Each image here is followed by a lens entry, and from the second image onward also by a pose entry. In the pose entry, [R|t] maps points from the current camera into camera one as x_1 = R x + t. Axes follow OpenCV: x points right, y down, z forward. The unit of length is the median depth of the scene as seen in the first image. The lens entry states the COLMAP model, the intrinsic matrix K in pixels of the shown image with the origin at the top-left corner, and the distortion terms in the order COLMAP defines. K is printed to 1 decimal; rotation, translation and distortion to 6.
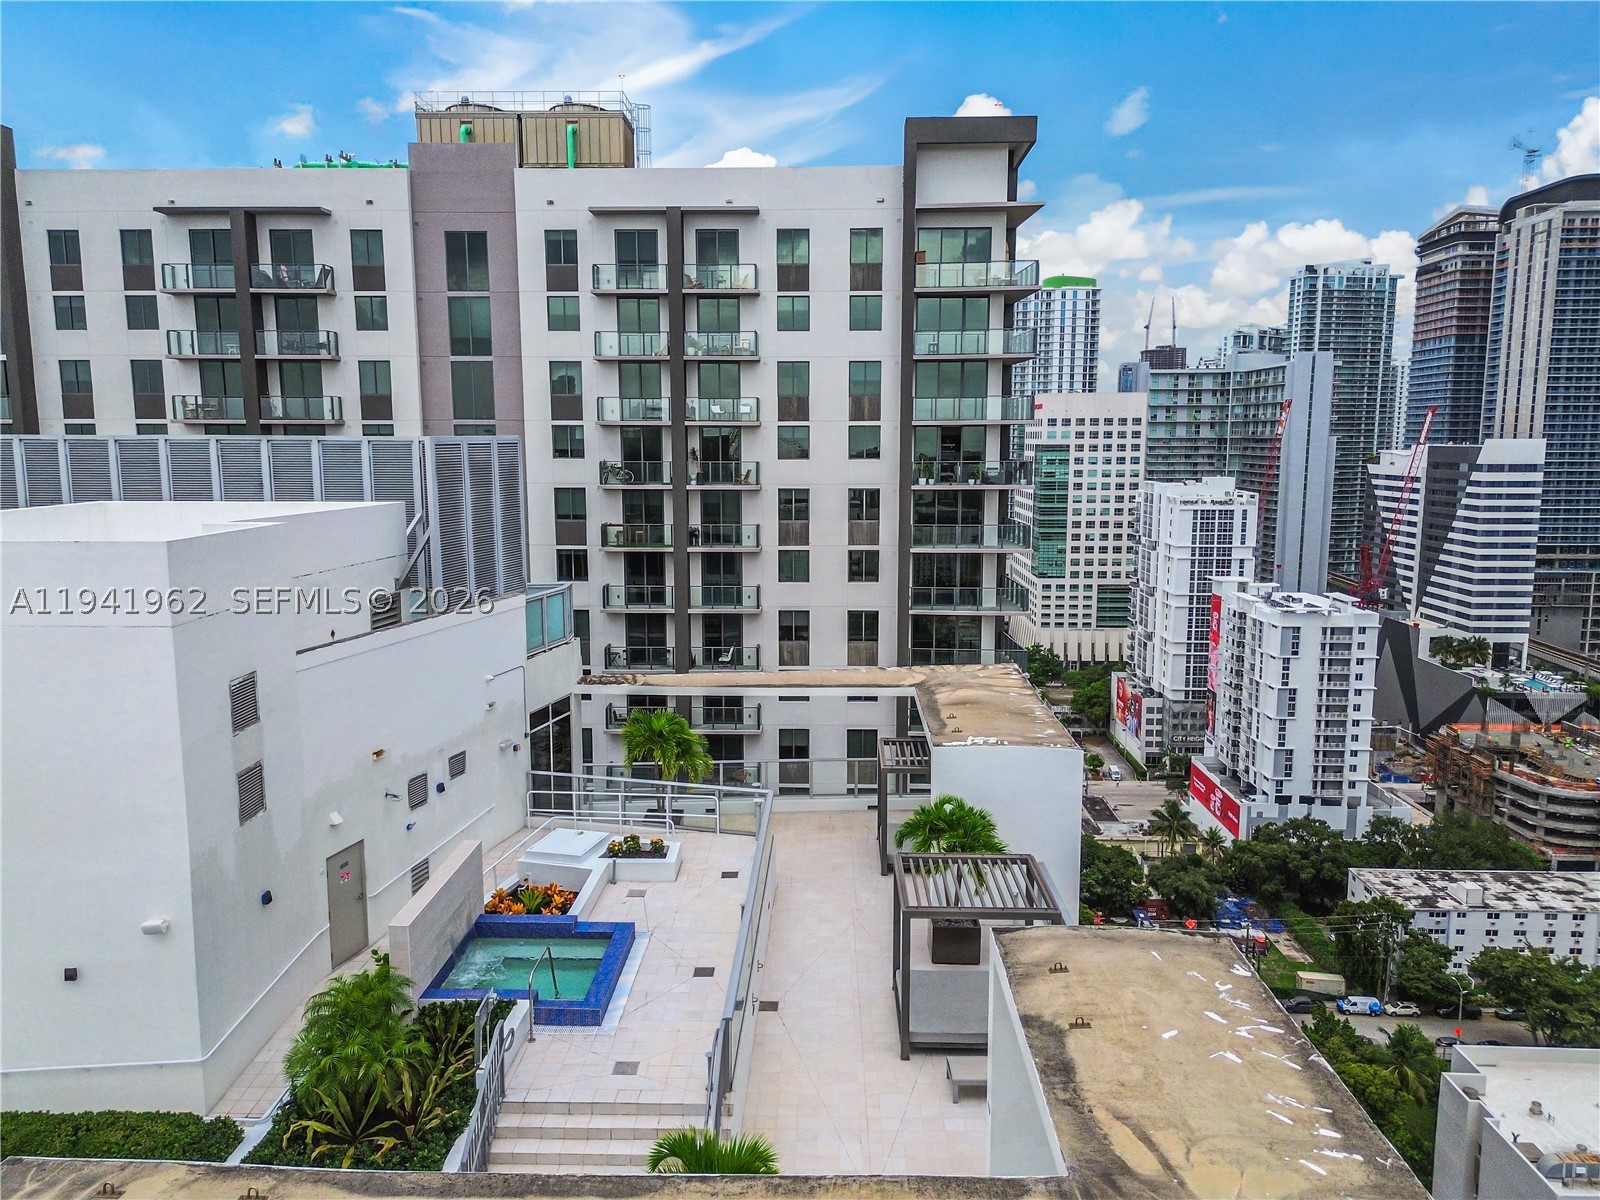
lens RADIAL K [[1150.0, 0, 800.0], [0, 1150.0, 600.0], [0, 0, 1]] dist [0.056507, -0.040856]
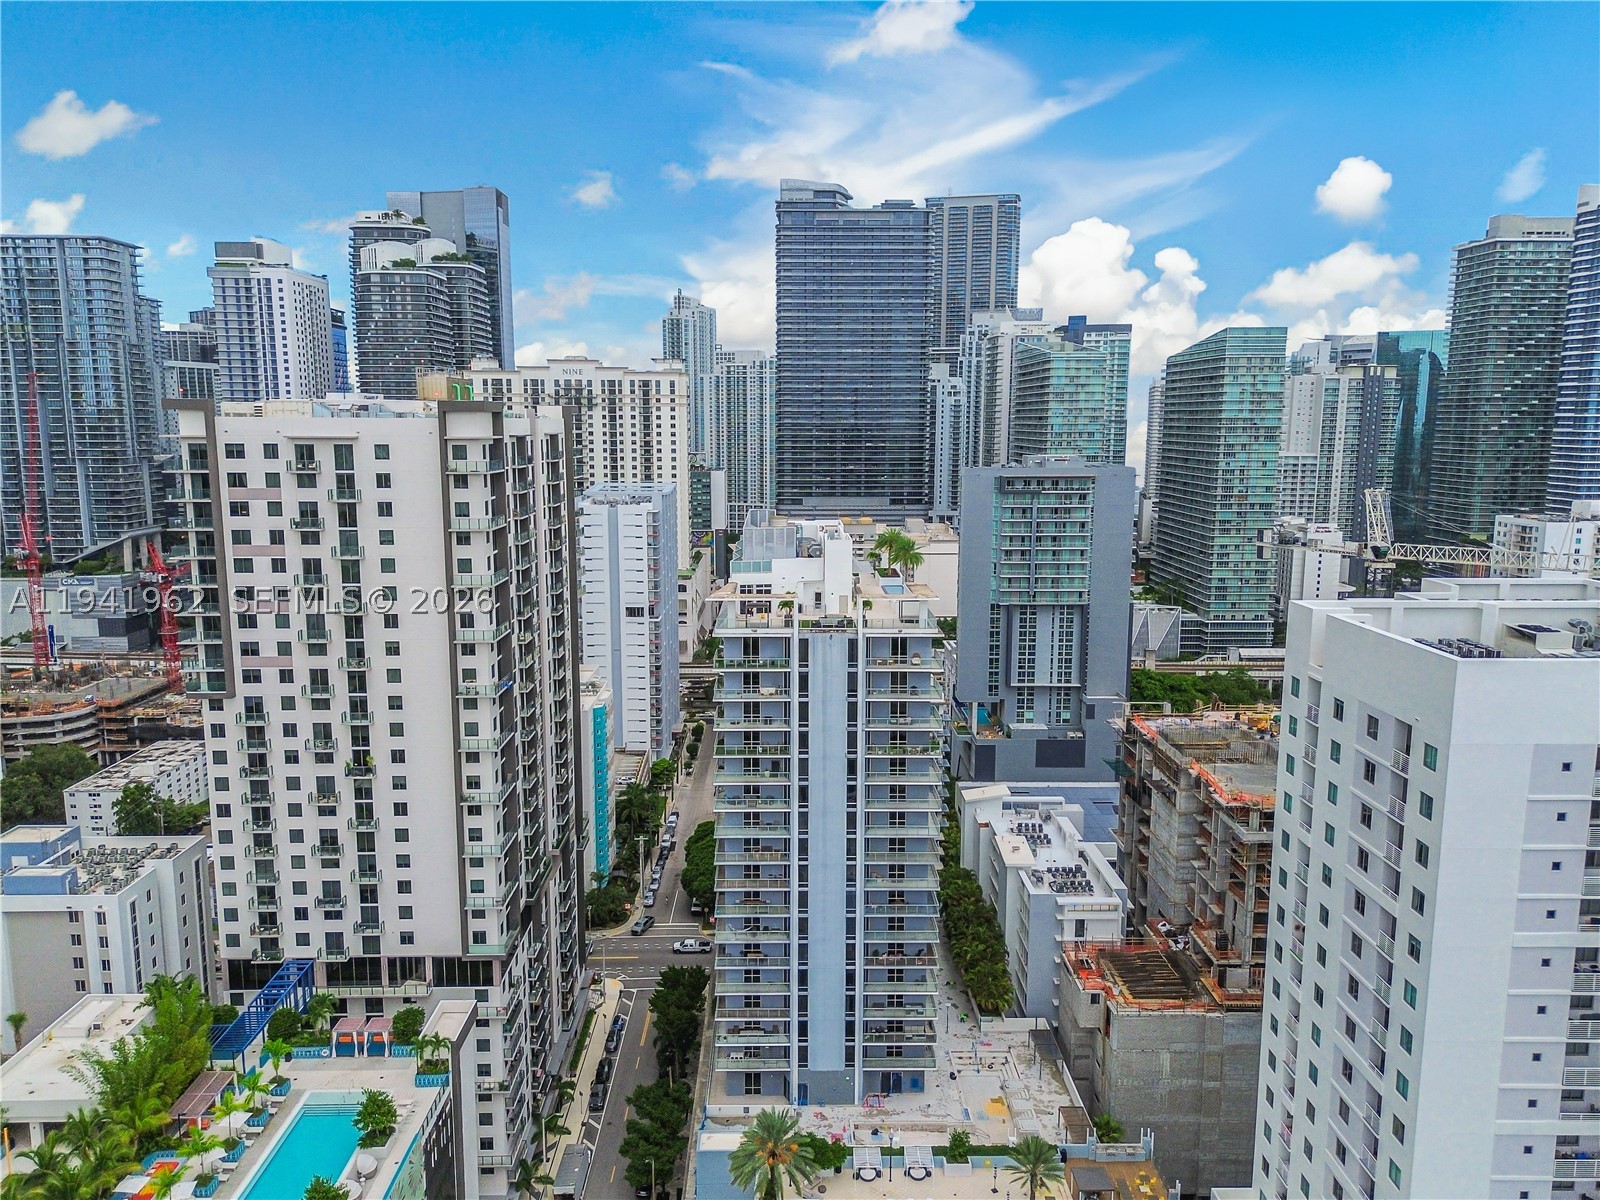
lens RADIAL K [[1161.7, 0, 793.1], [0, 1161.7, 601.7], [0, 0, 1]] dist [0.076590, -0.084535]
pose [[-0.042790, -0.158444, 0.986440, -0.936683], [0.141133, 0.976485, 0.162967, -0.096953], [-0.989065, 0.146193, -0.019422, 0.145405]]
